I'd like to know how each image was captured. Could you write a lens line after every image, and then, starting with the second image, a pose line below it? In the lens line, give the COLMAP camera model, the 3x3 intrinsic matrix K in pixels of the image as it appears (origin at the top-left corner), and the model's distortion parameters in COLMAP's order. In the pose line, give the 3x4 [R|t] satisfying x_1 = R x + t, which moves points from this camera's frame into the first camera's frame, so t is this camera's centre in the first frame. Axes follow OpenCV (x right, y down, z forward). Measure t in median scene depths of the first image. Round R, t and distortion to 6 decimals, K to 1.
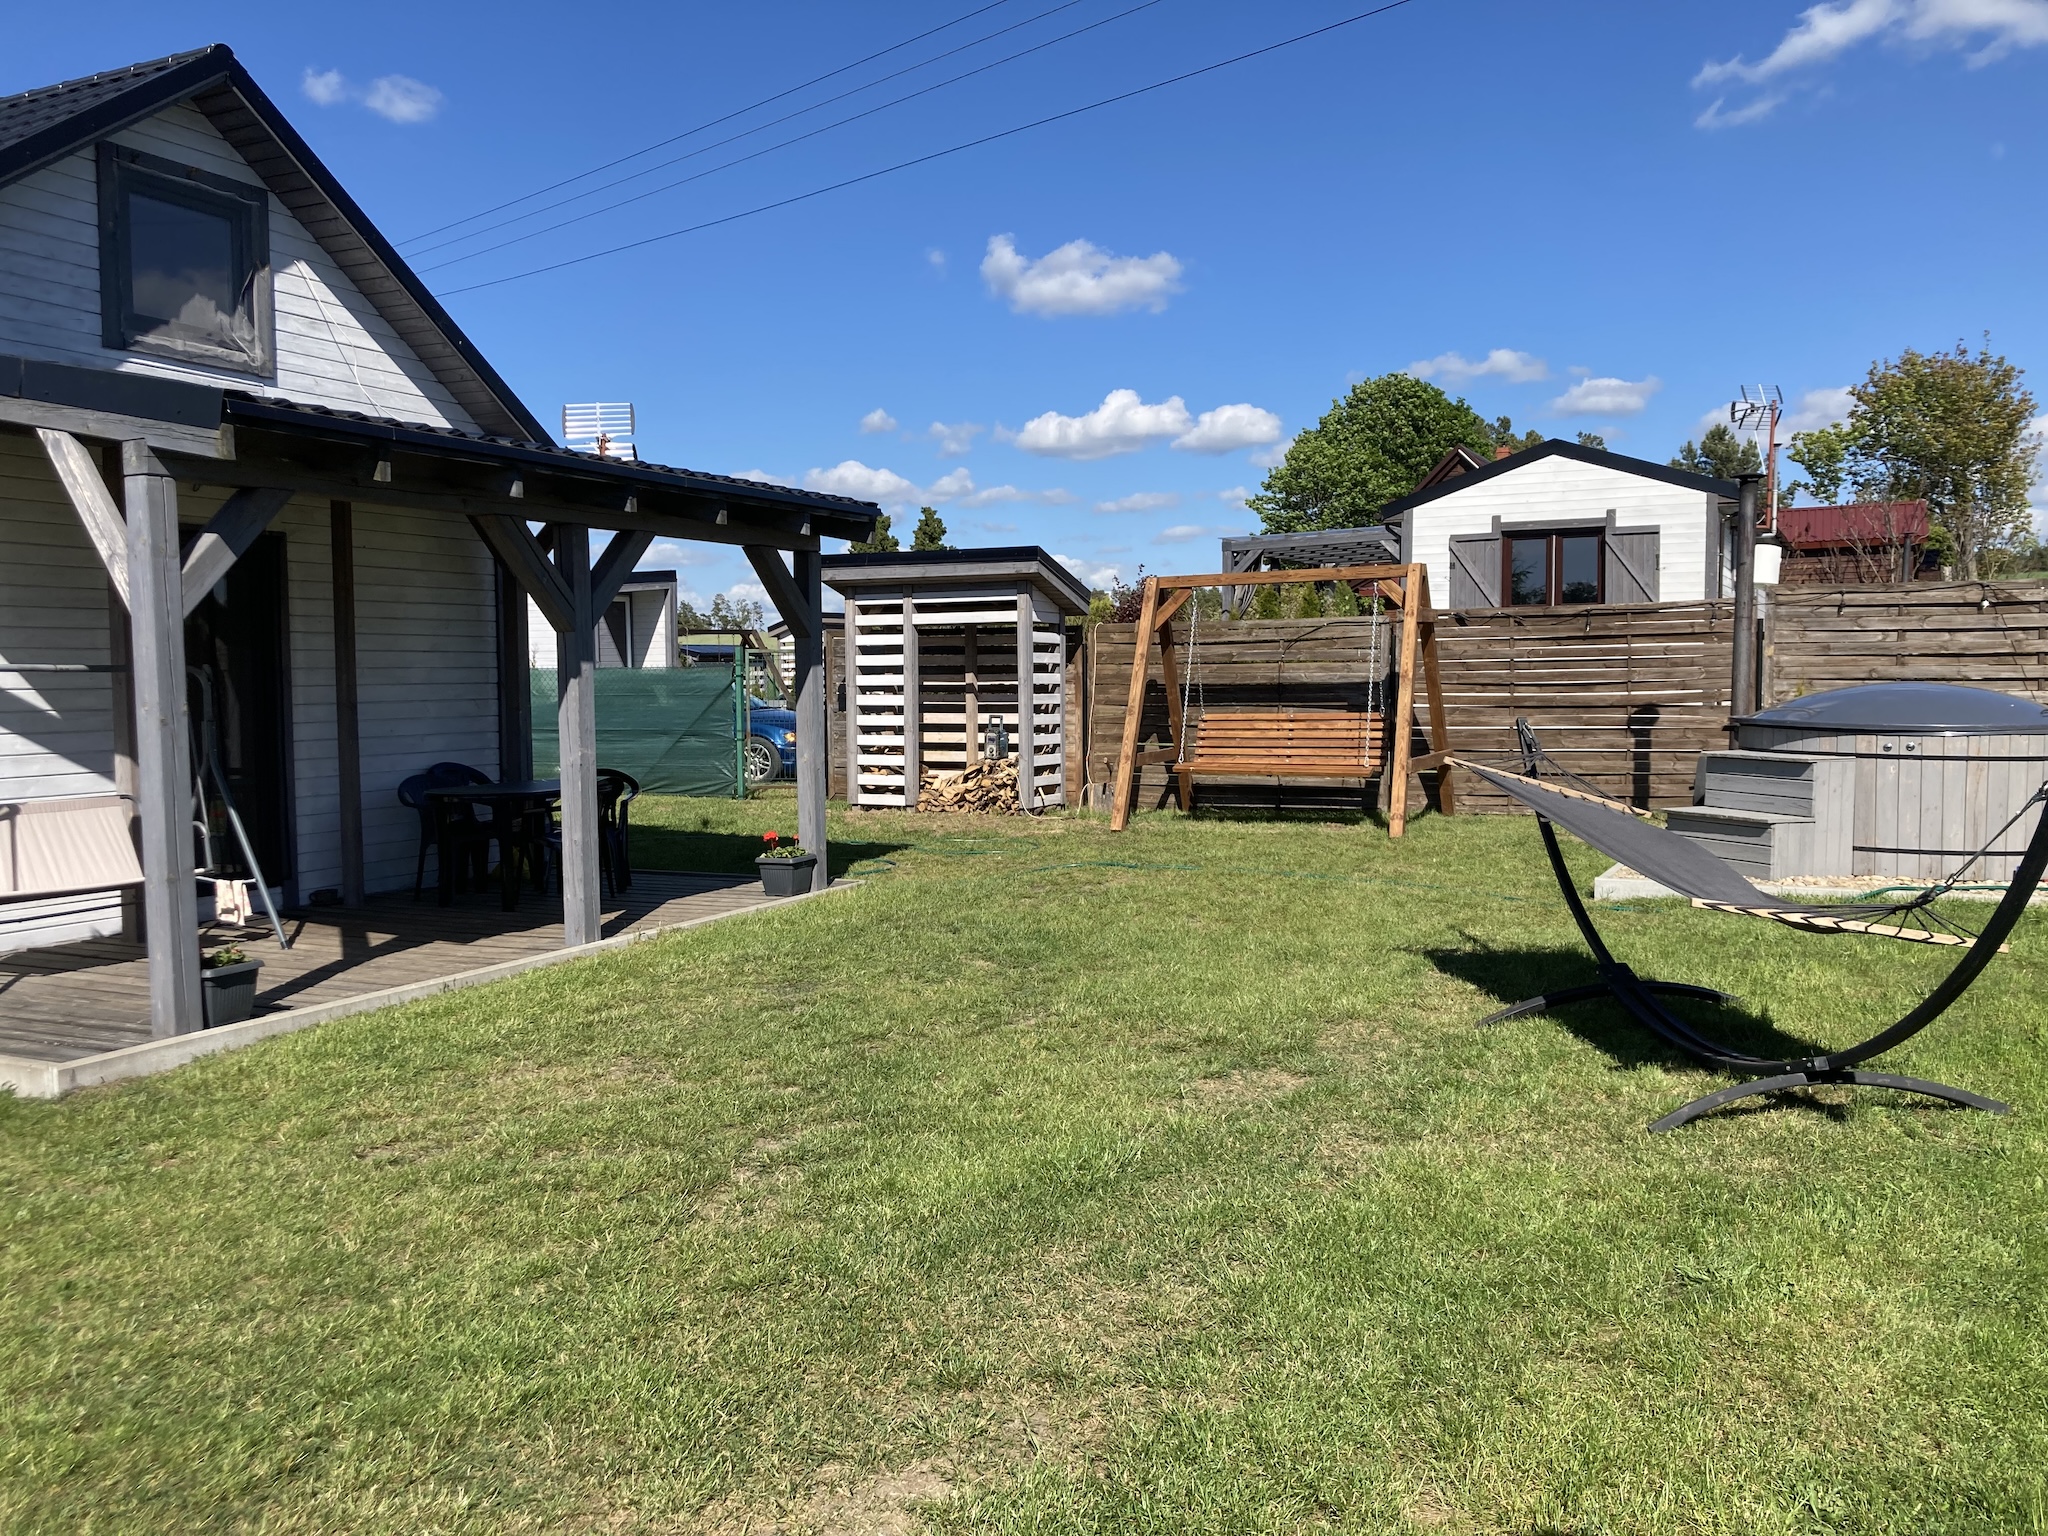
lens RADIAL K [[1660.3, 0, 1024.0], [0, 1660.3, 768.0], [0, 0, 1]] dist [0.005994, -0.000503]
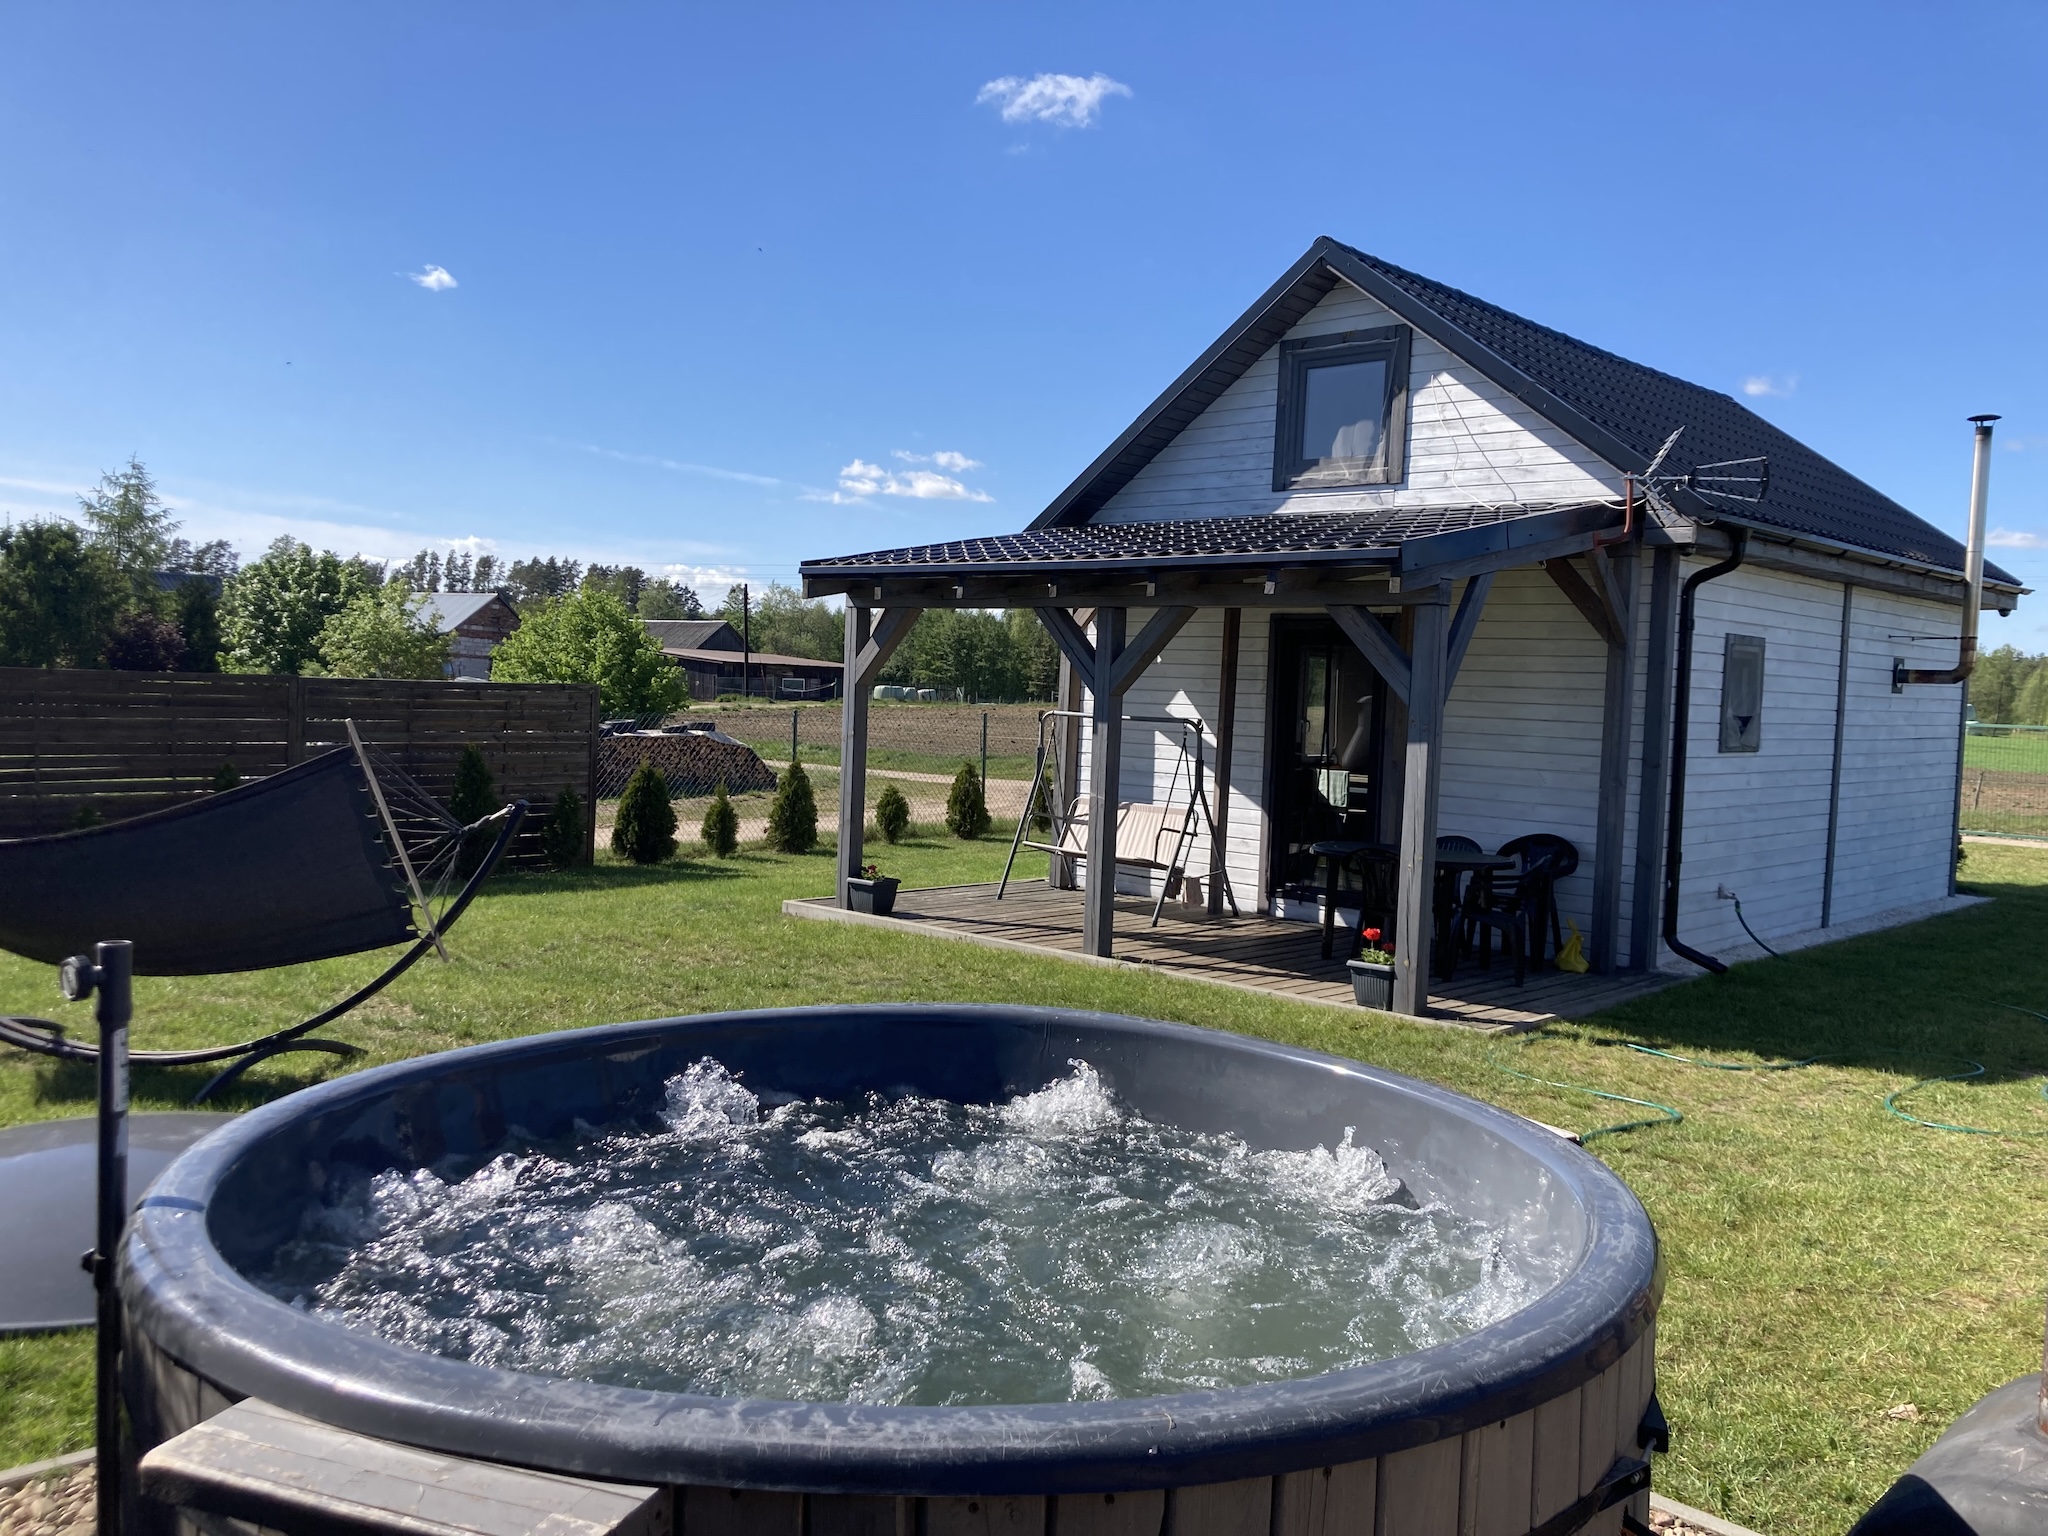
lens RADIAL K [[1660.3, 0, 1024.0], [0, 1660.3, 768.0], [0, 0, 1]] dist [0.005994, -0.000503]
pose [[-0.299226, 0.055238, -0.952582, 0.734414], [-0.080482, 0.993304, 0.082881, -0.107316], [0.950782, 0.101466, -0.292777, 1.079006]]
